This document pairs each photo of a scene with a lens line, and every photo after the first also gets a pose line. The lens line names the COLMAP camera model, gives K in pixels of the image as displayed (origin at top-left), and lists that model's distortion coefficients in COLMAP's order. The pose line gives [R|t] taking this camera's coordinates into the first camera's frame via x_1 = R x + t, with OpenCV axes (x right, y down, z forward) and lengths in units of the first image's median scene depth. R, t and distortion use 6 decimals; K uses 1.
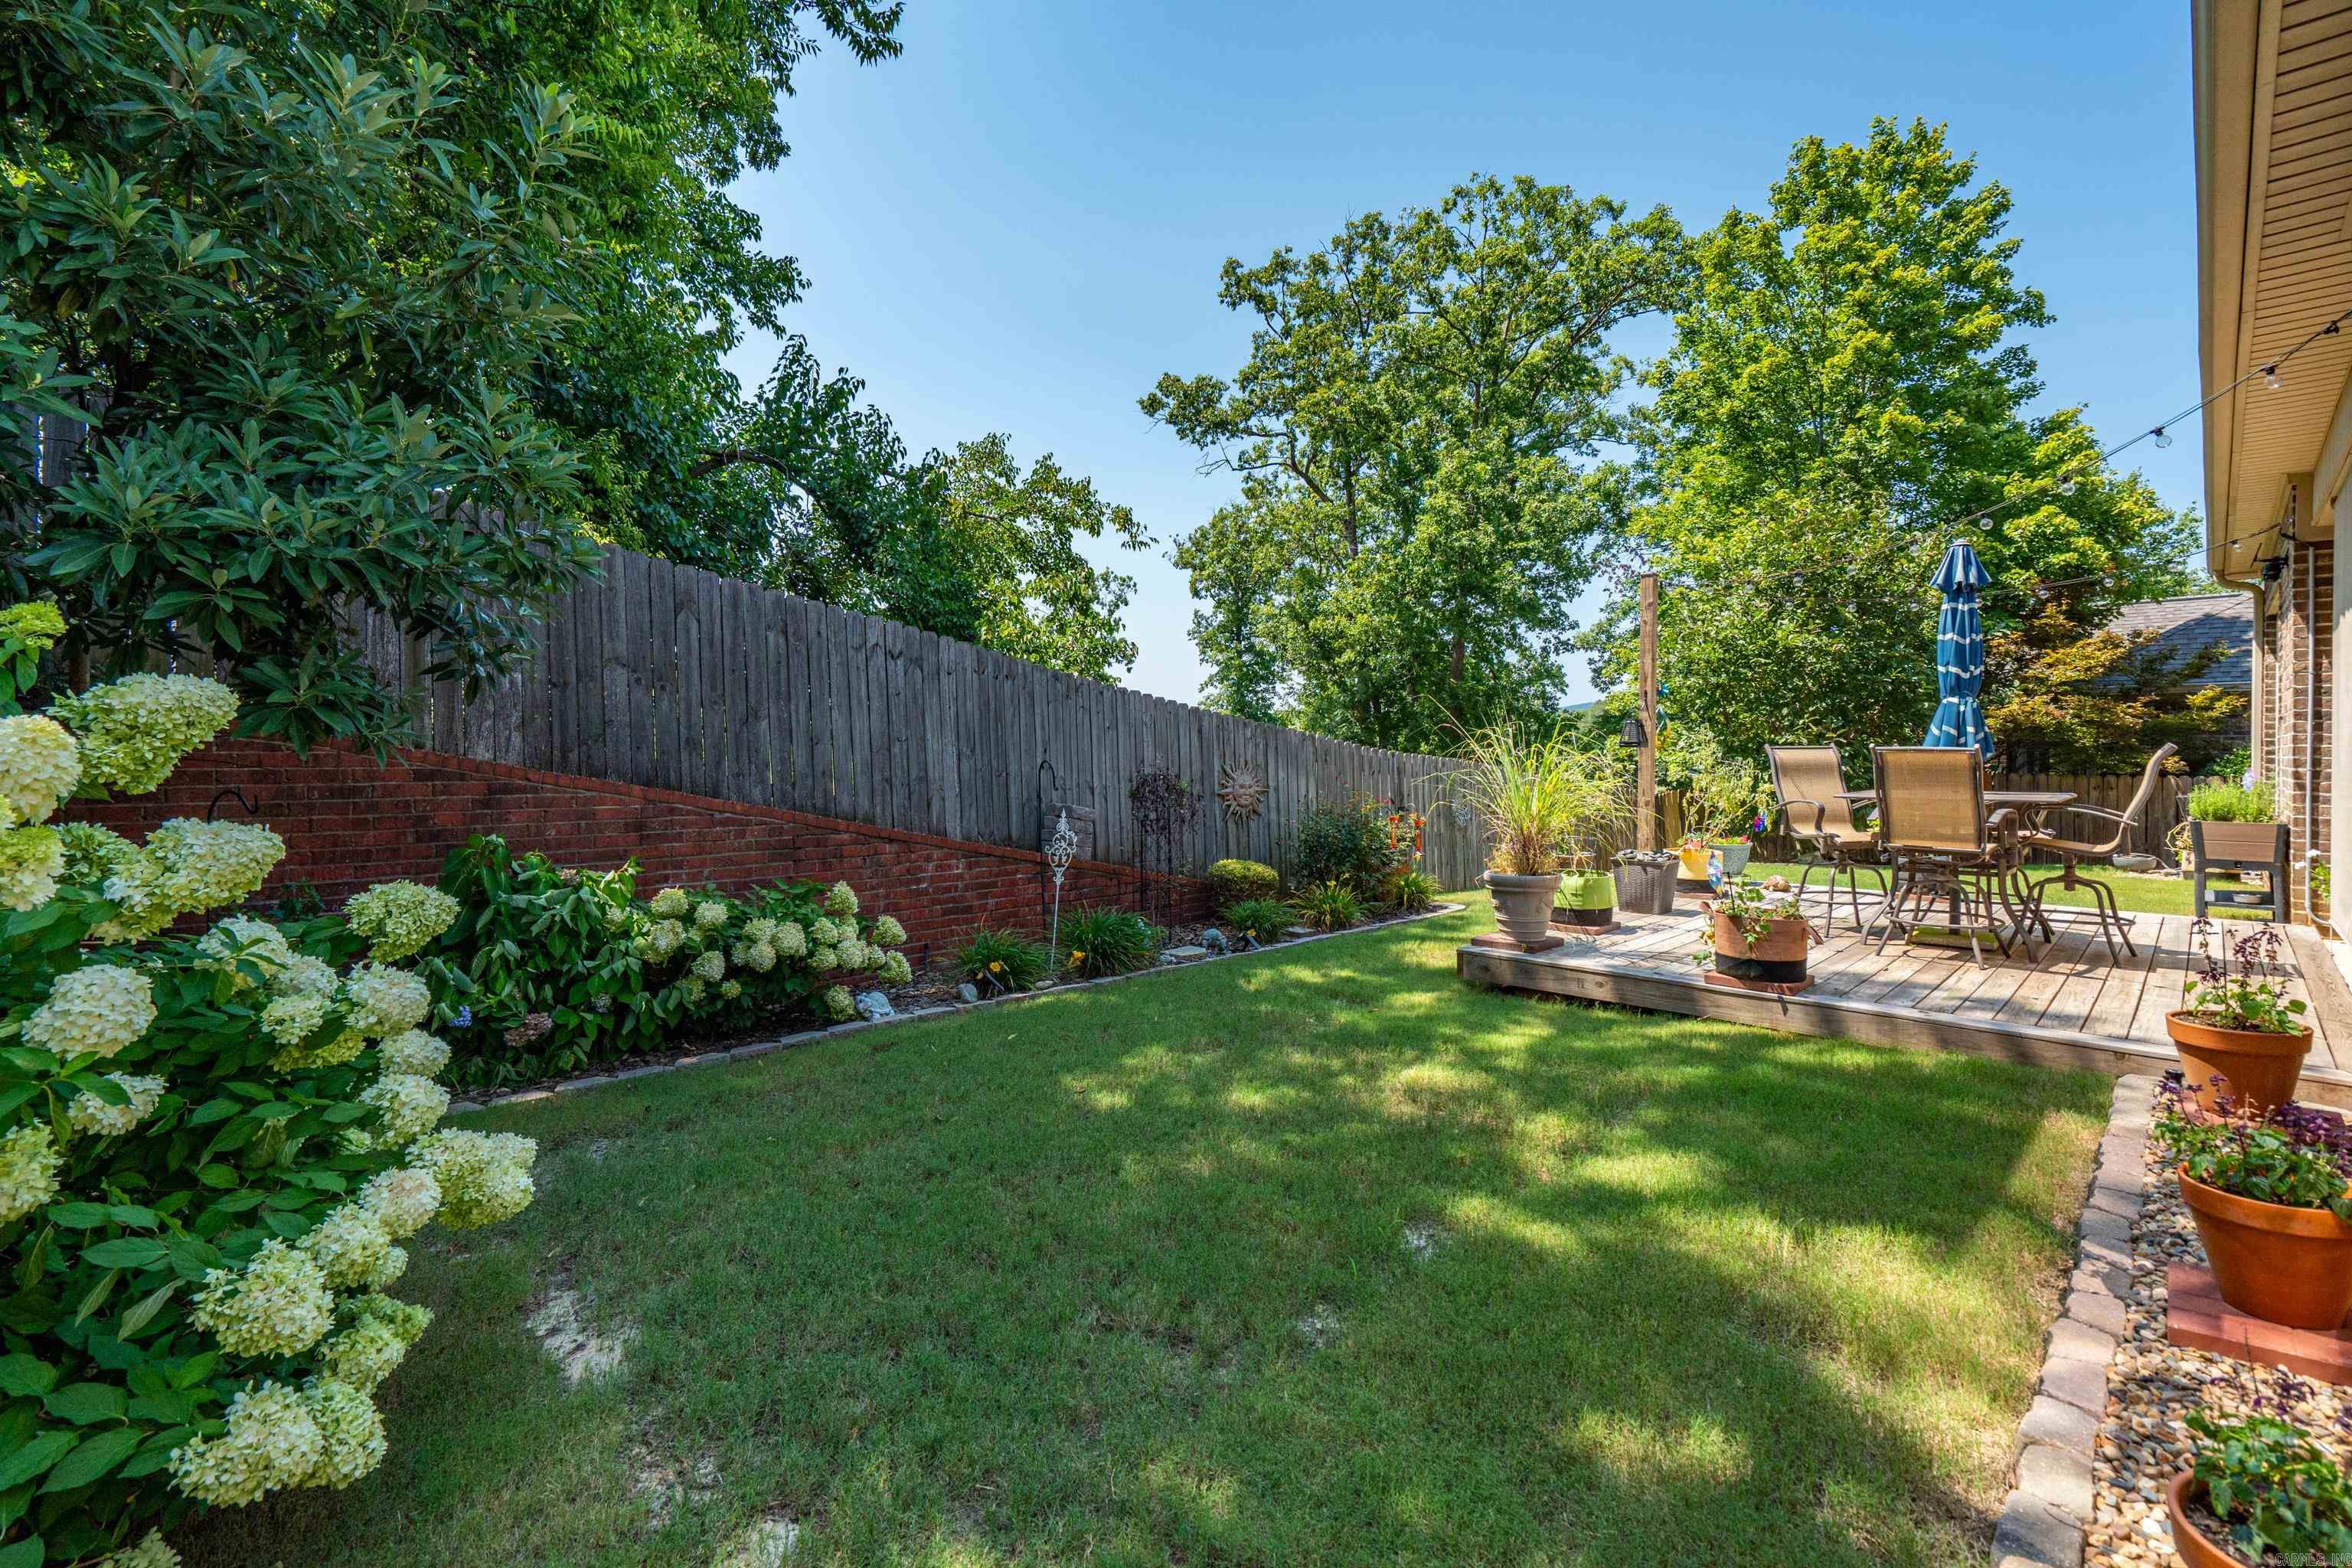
lens RADIAL K [[1060.6, 0, 1183.3], [0, 1060.6, 778.4], [0, 0, 1]] dist [-0.001213, -0.000171]
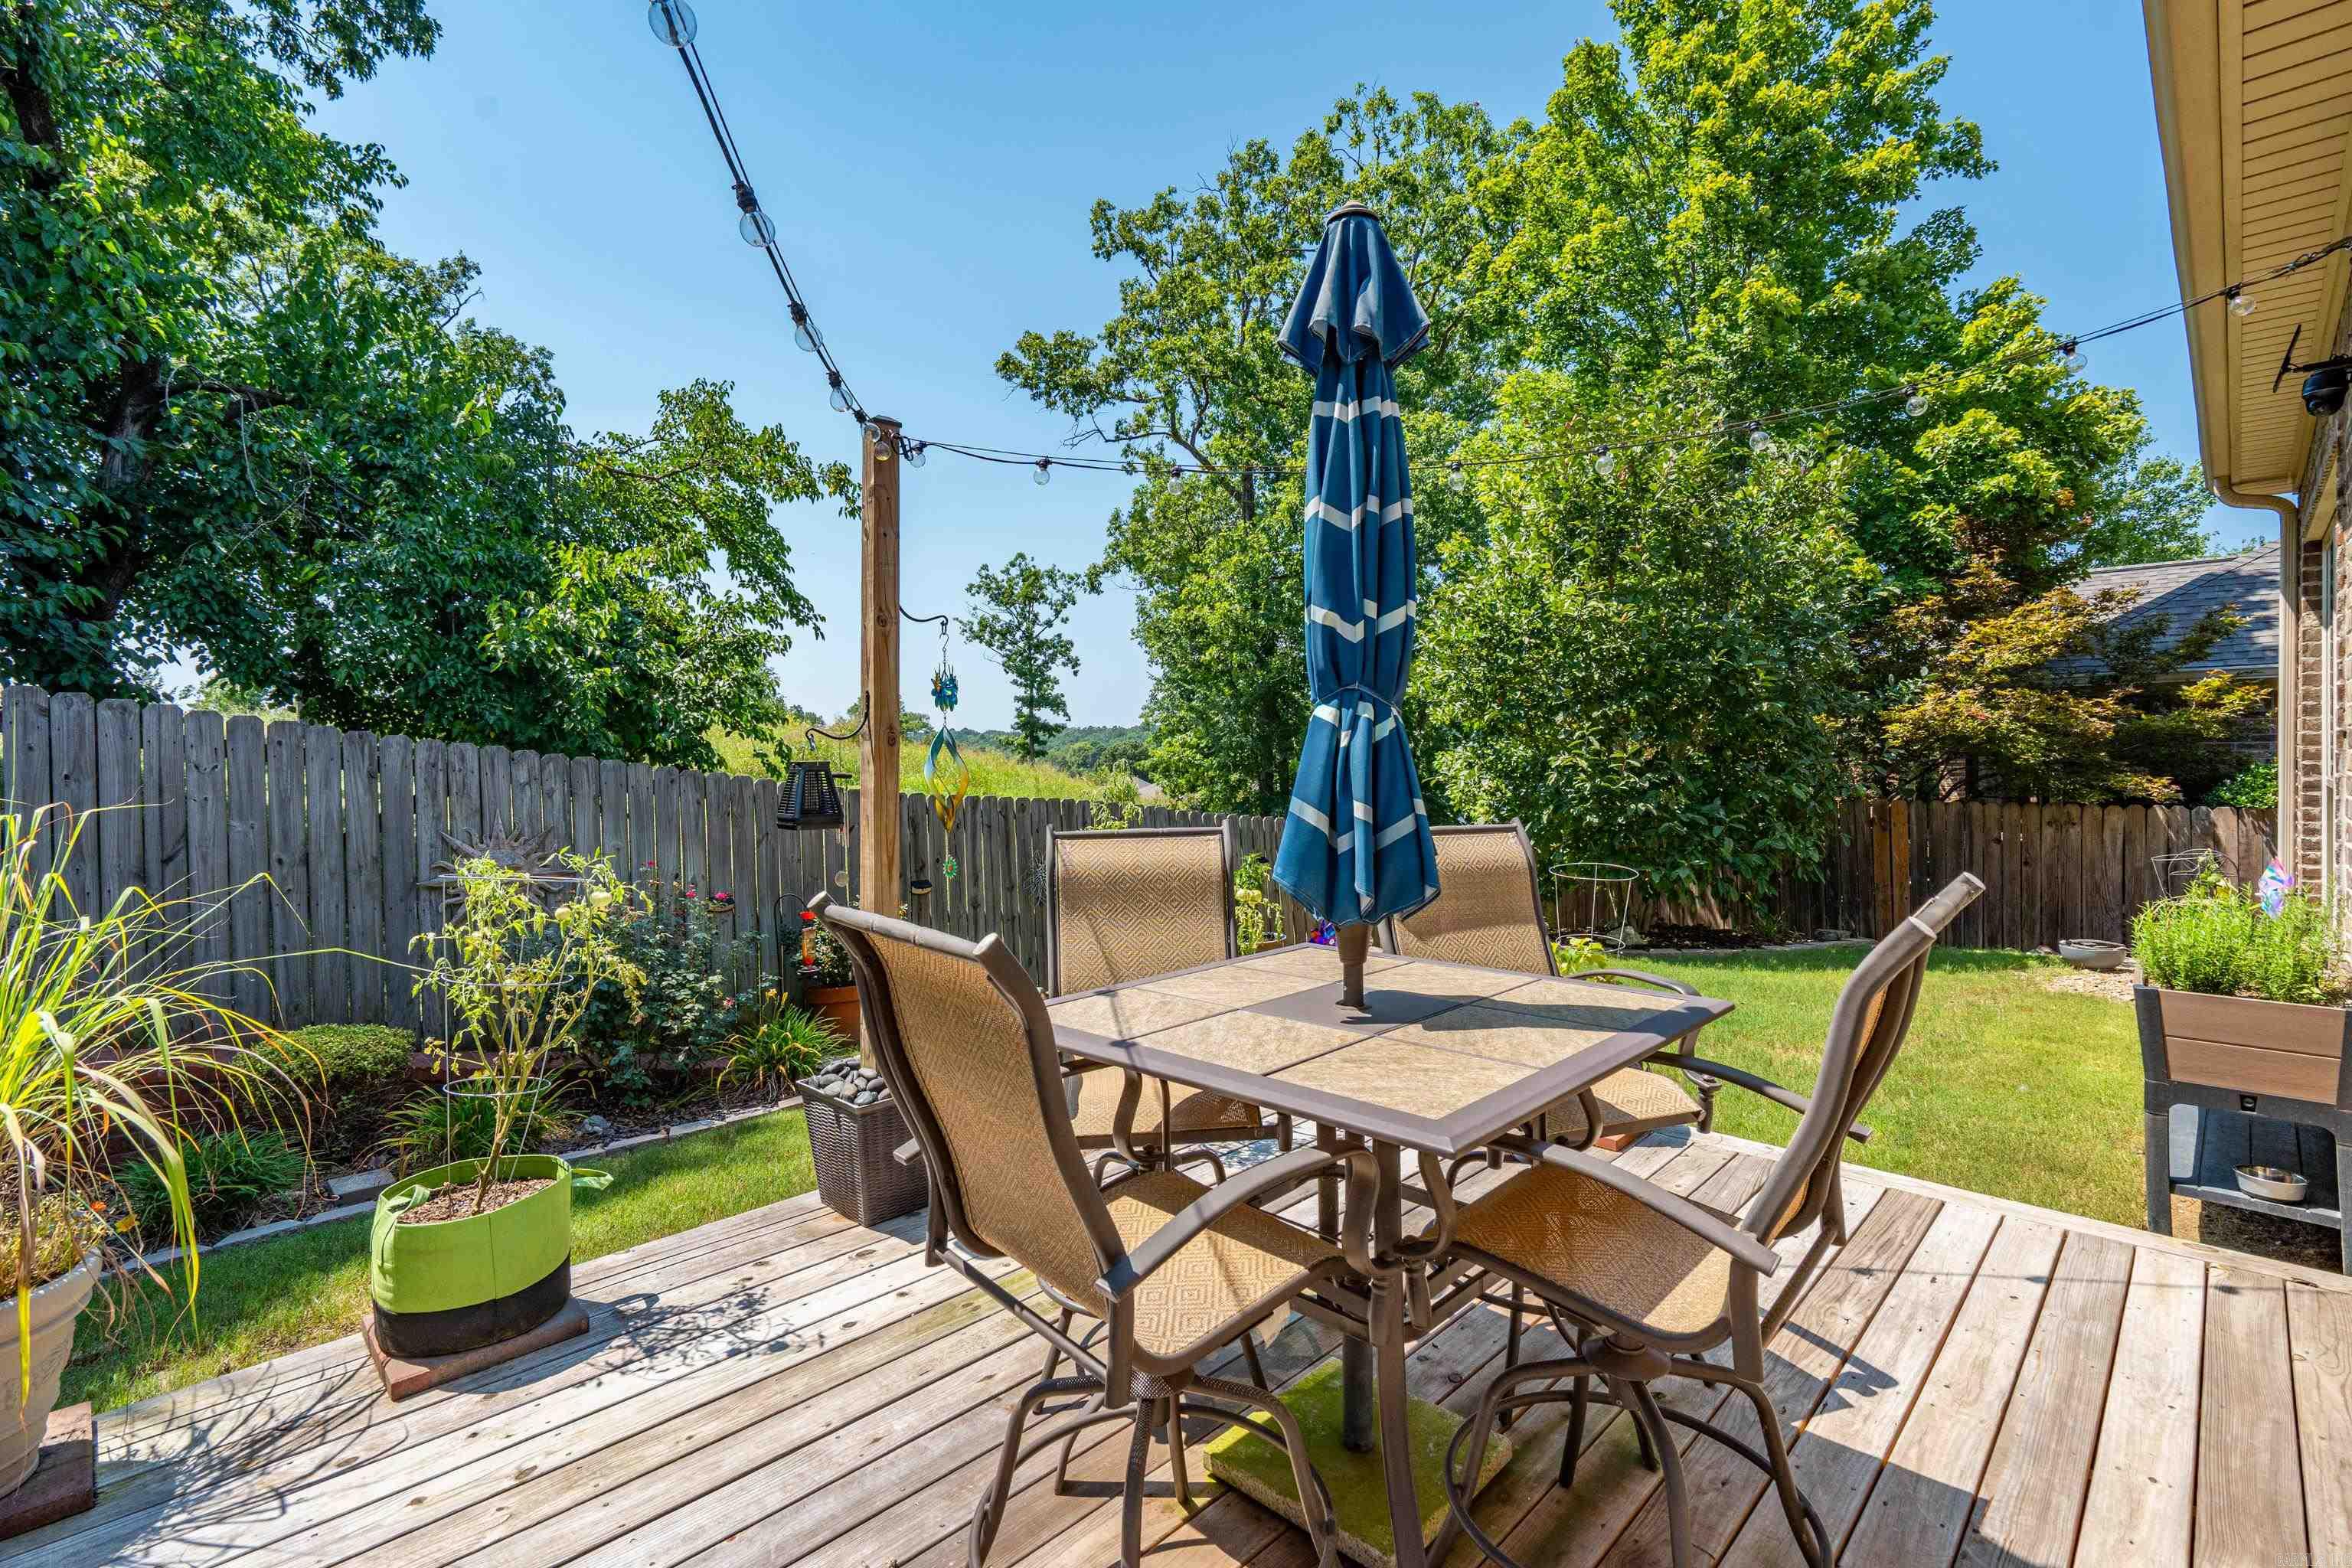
lens RADIAL K [[1084.0, 0, 1180.8], [0, 1084.0, 787.9], [0, 0, 1]] dist [-0.004009, 0.000067]
pose [[0.999912, -0.012805, -0.003528, 0.282536], [0.012819, 0.999910, 0.003986, -0.022134], [0.003477, -0.004031, 0.999986, 0.280606]]
